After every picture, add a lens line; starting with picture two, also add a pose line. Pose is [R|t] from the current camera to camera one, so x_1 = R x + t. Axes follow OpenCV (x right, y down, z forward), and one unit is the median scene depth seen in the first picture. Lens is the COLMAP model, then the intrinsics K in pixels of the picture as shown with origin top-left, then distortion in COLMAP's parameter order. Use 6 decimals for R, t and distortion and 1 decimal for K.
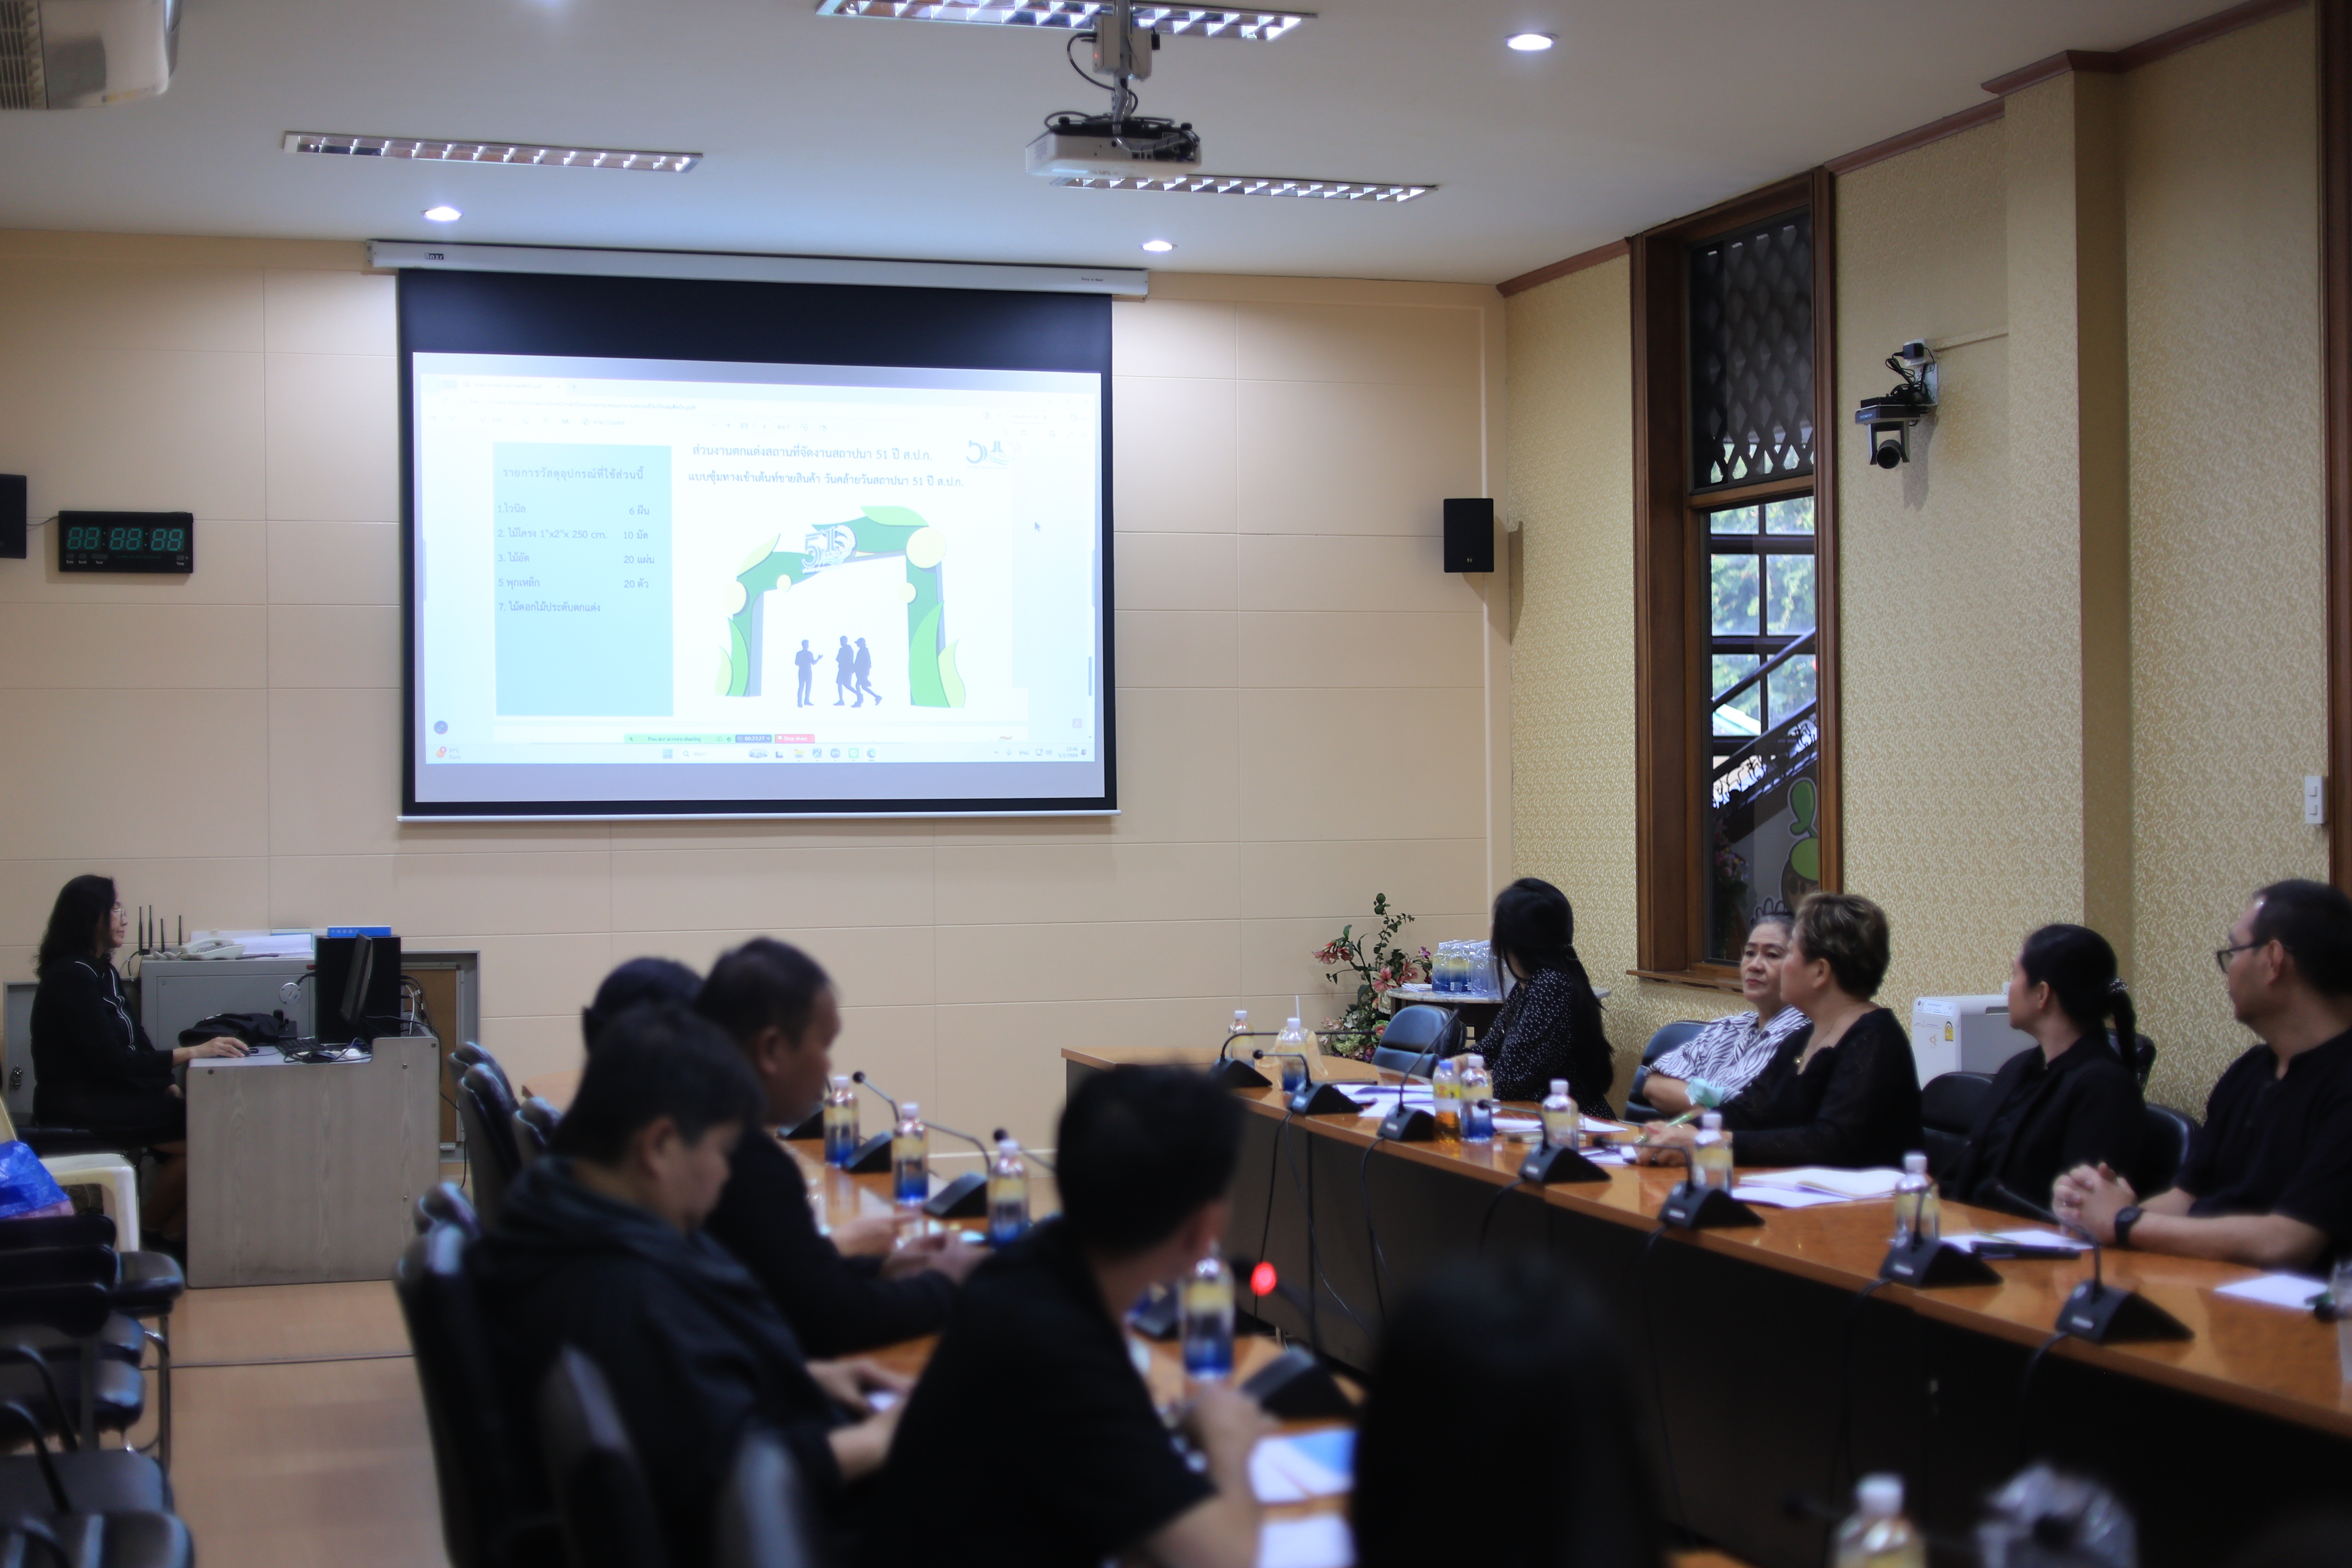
lens RADIAL K [[3379.3, 0, 1176.0], [0, 3379.3, 784.0], [0, 0, 1]] dist [-0.015974, 0.097436]
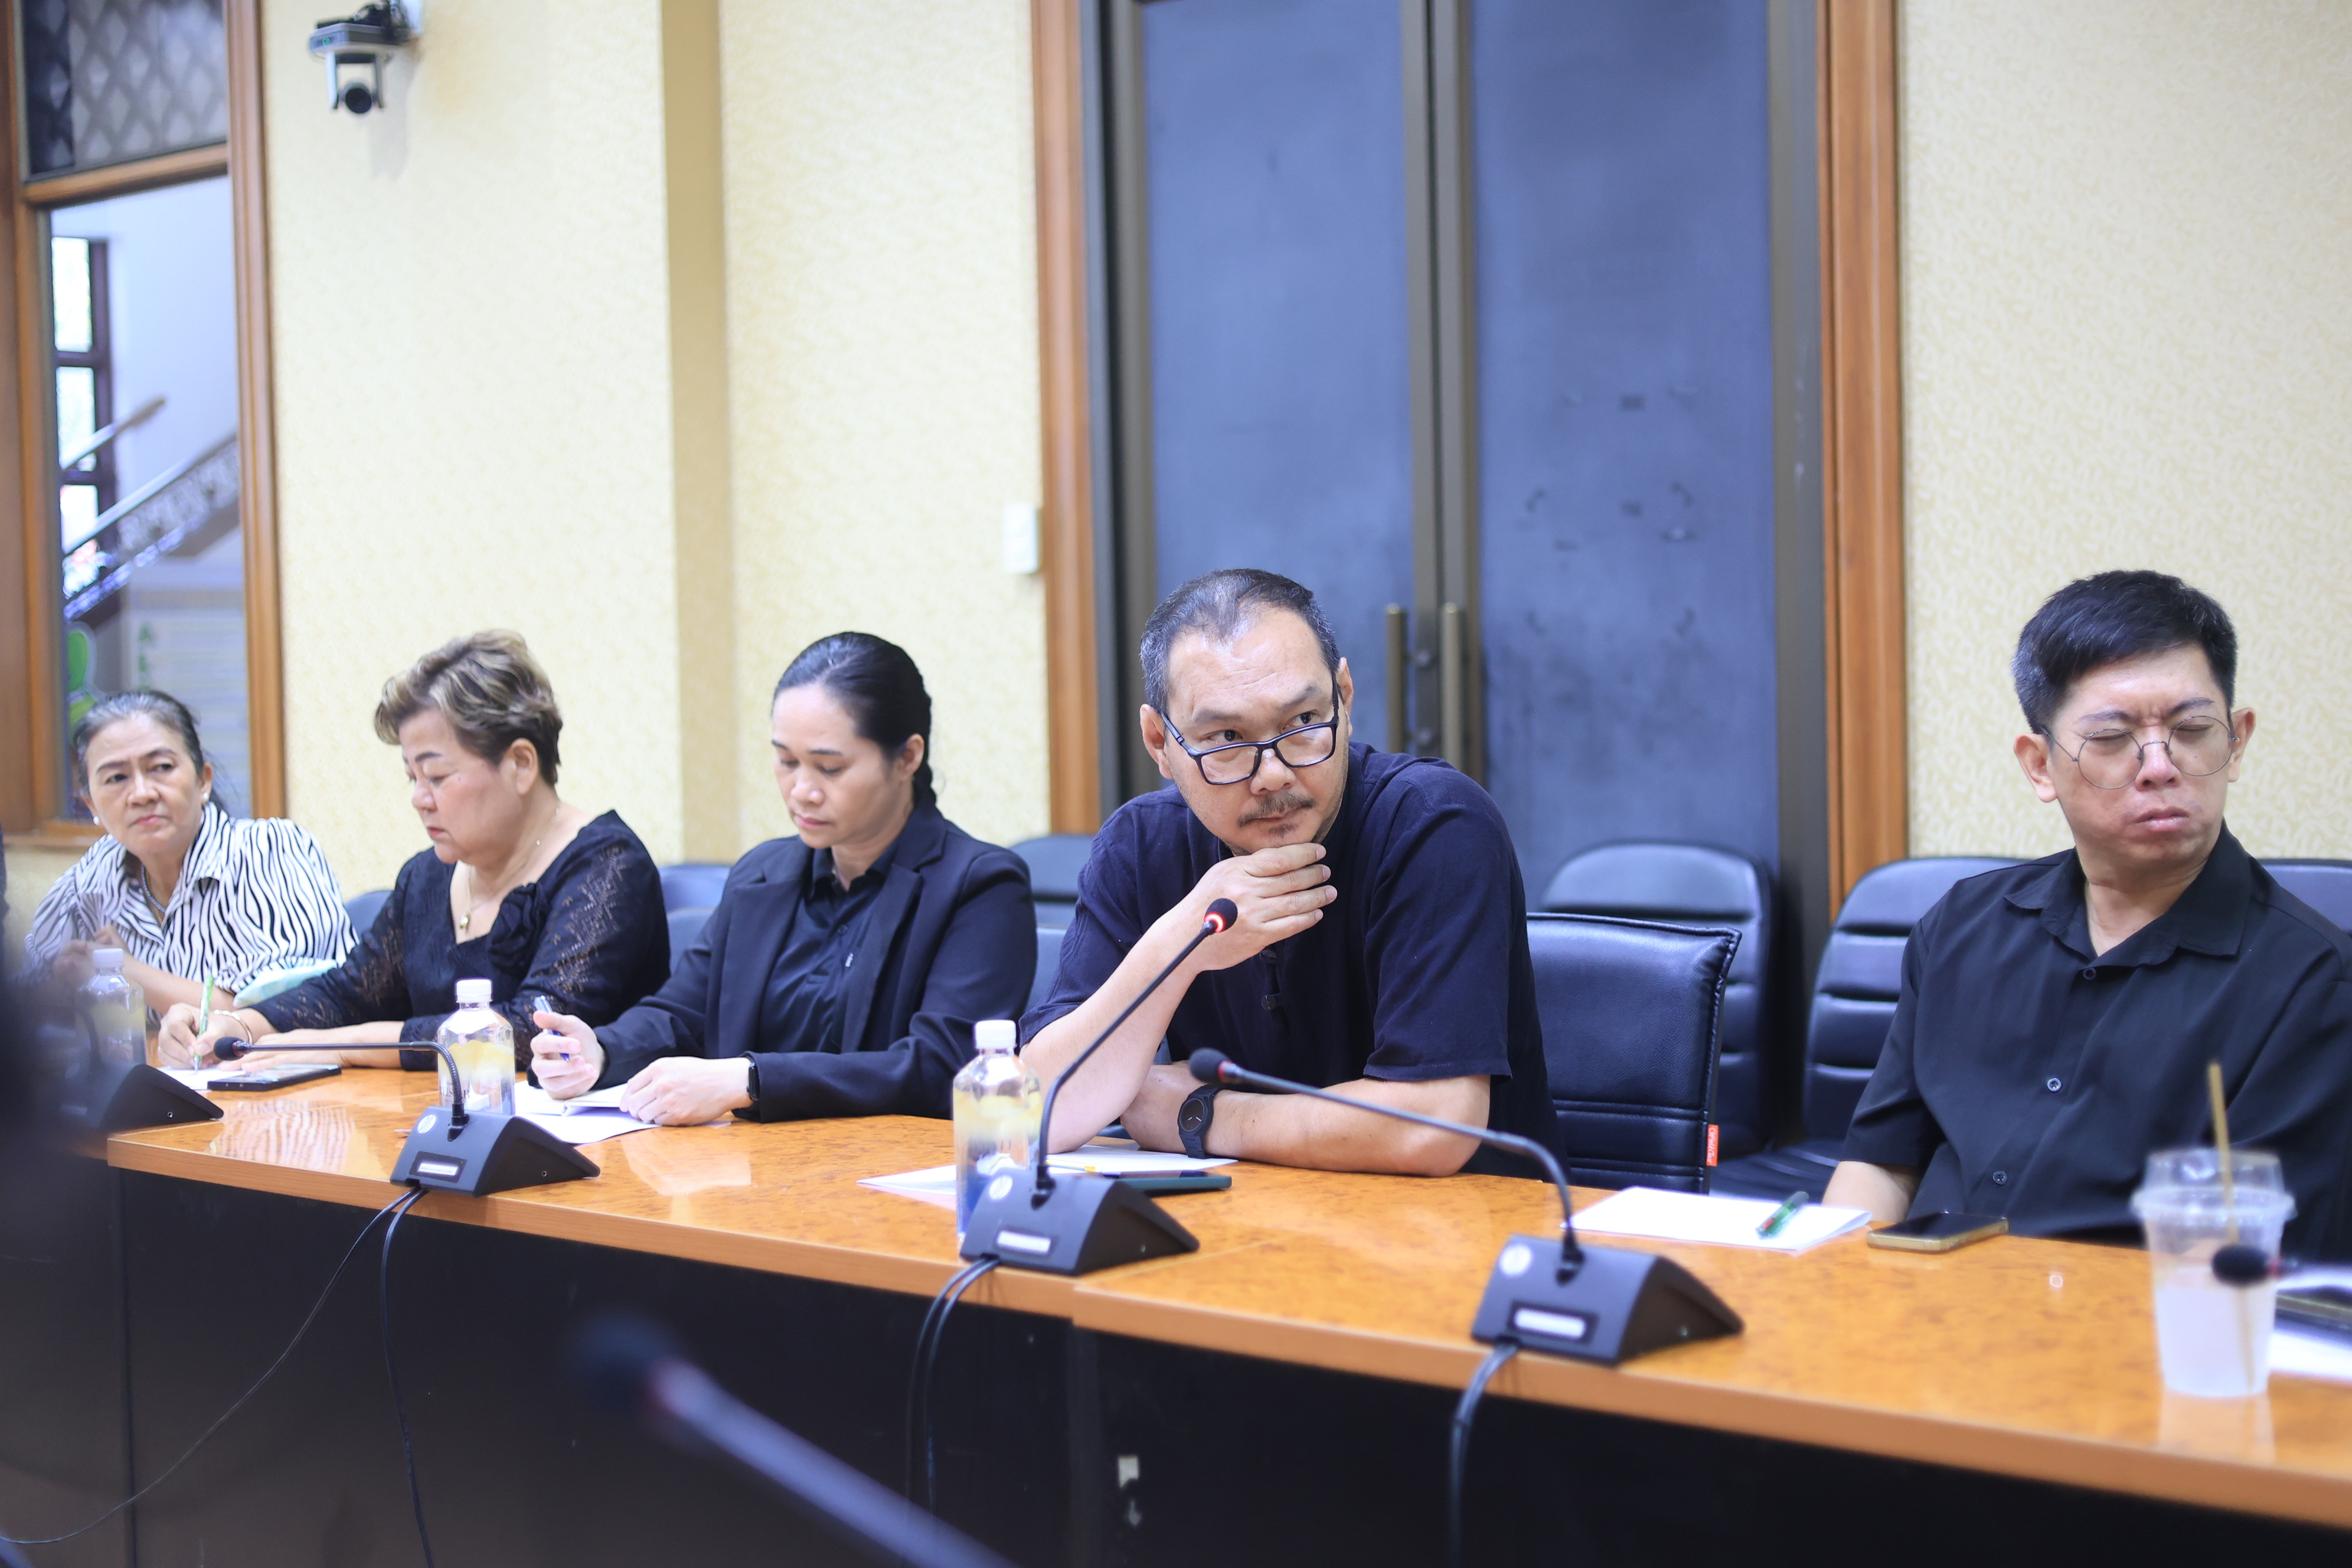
lens RADIAL K [[3410.7, 0, 1176.0], [0, 3410.7, 784.0], [0, 0, 1]] dist [-0.015480, 0.086125]
pose [[0.861869, -0.027476, 0.506386, -0.011126], [0.013919, 0.999437, 0.030538, 0.027130], [-0.506940, -0.019272, 0.861766, 0.250797]]
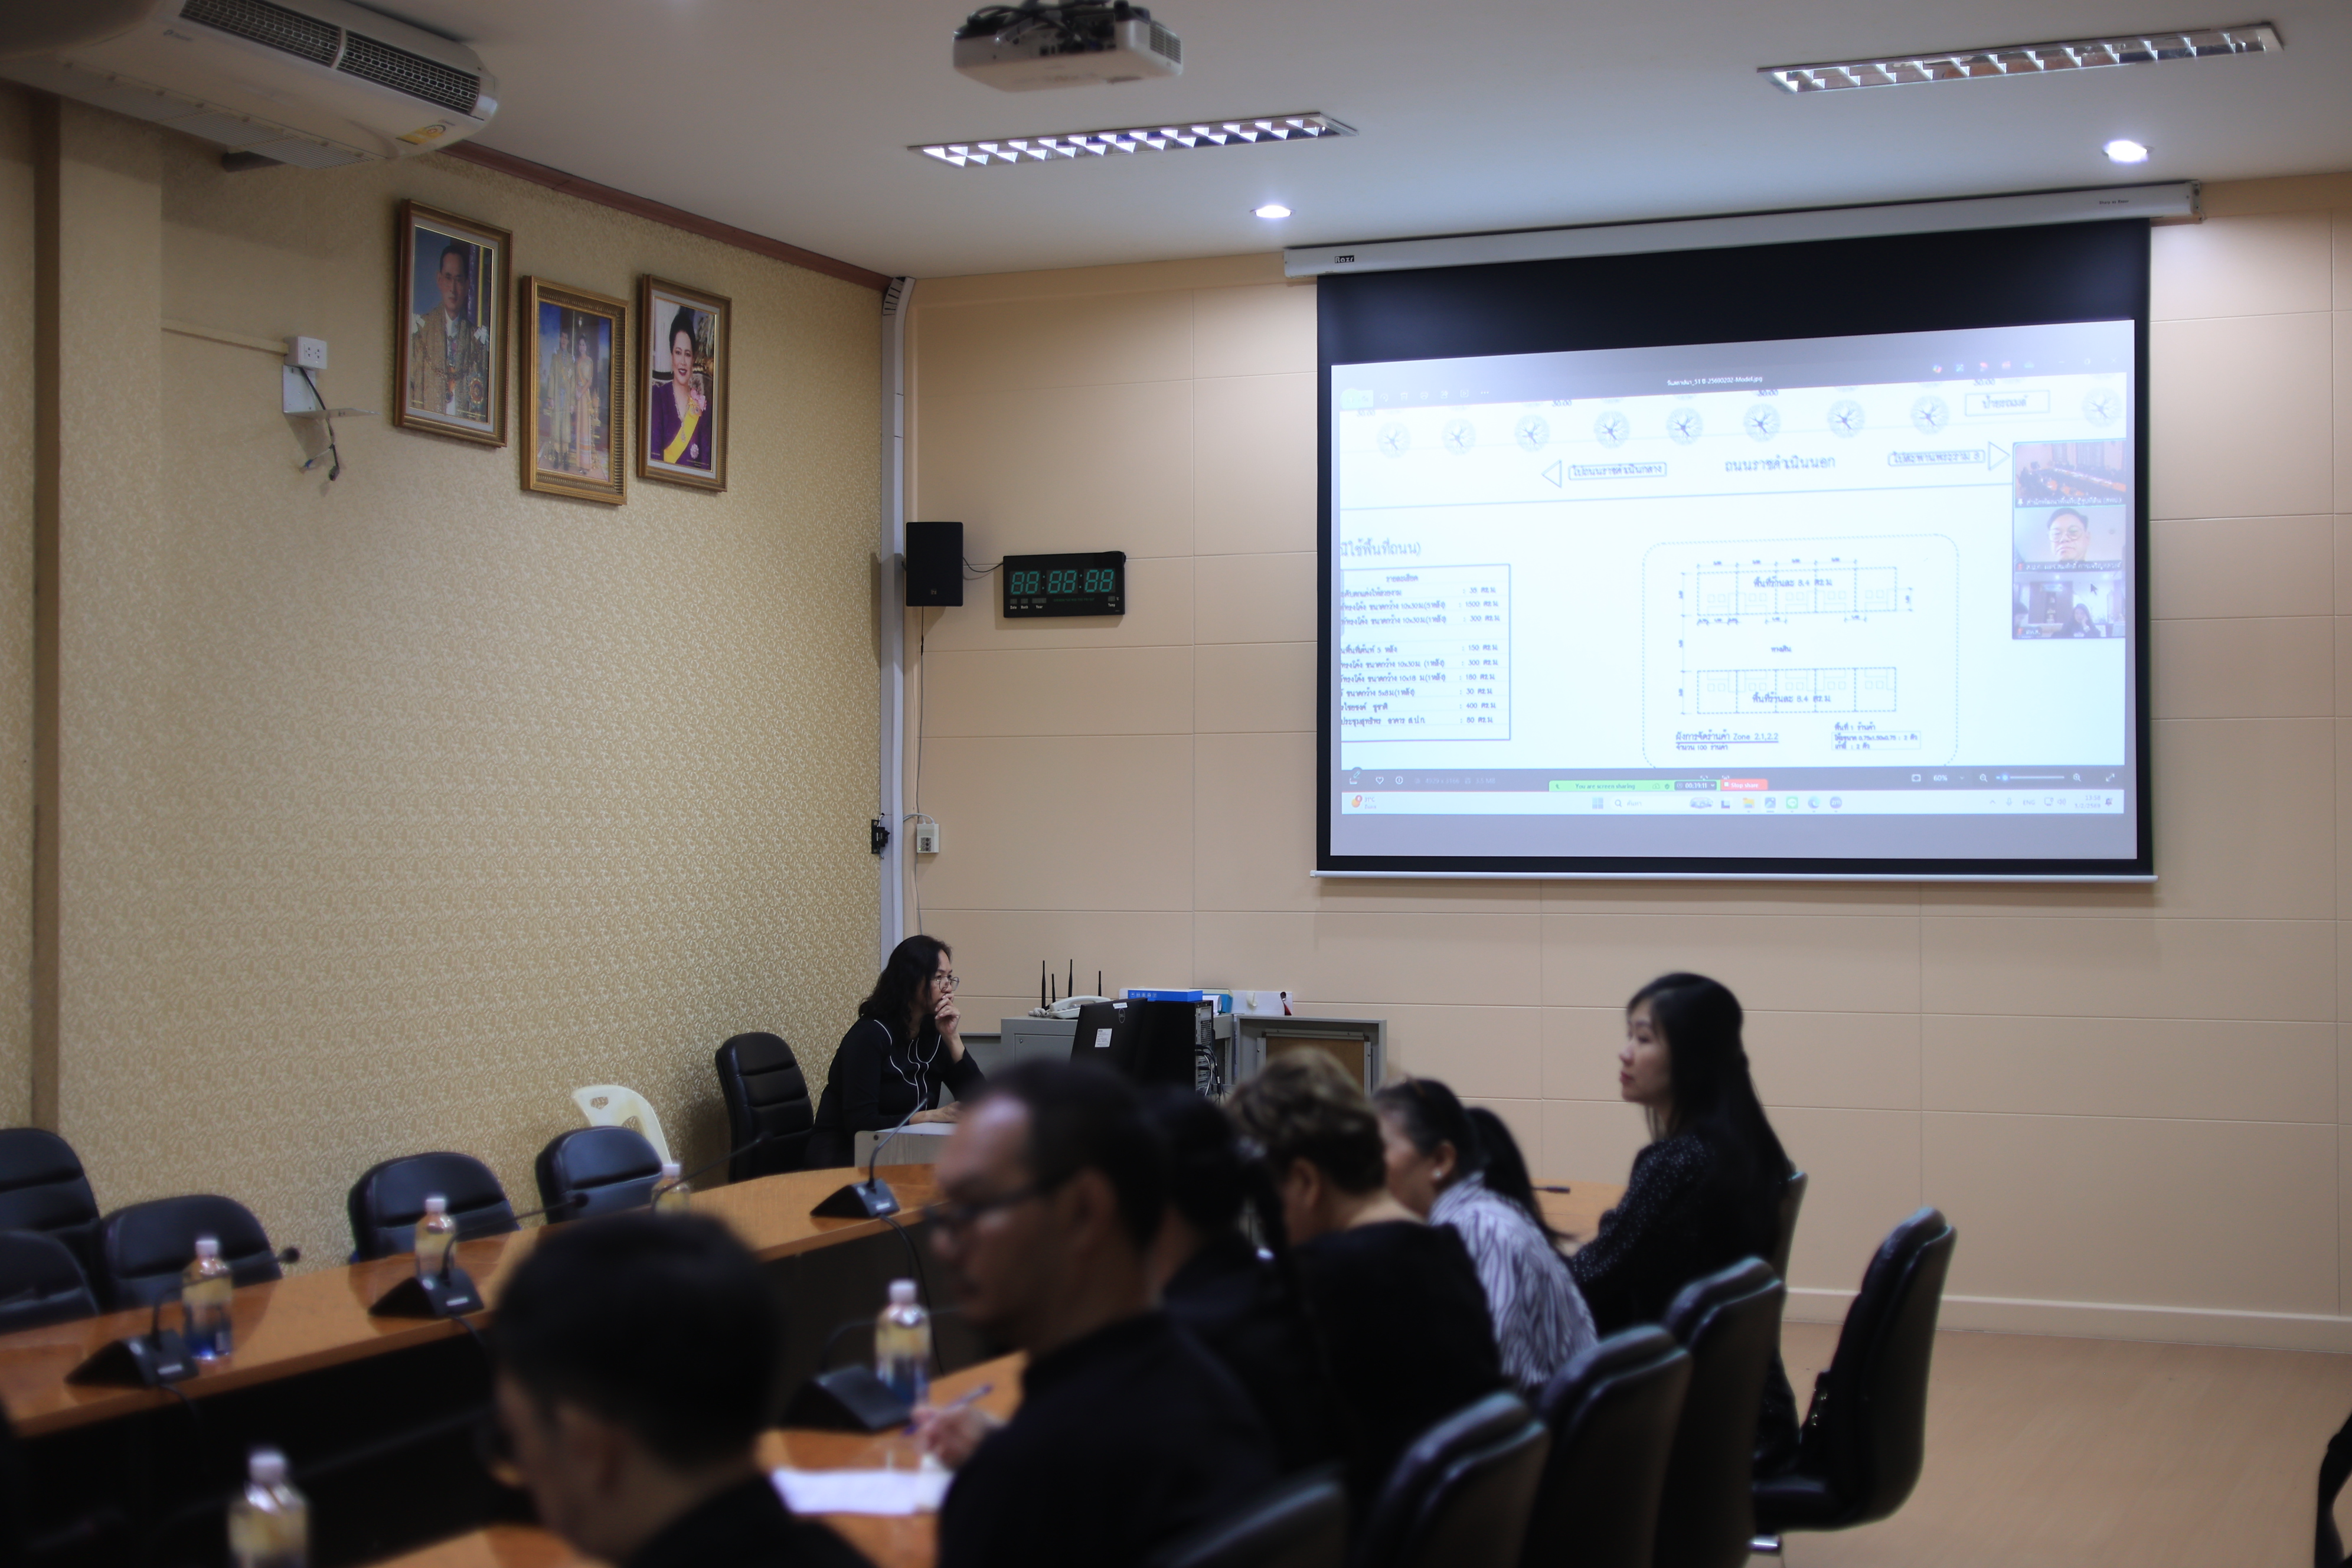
lens RADIAL K [[3417.8, 0, 1167.1], [0, 3417.8, 783.1], [0, 0, 1]] dist [-0.013751, -0.001708]
pose [[0.762044, -0.002717, -0.647519, 0.361297], [-0.005944, 0.999920, -0.011191, -0.003946], [0.647497, 0.012377, 0.761967, 0.281171]]
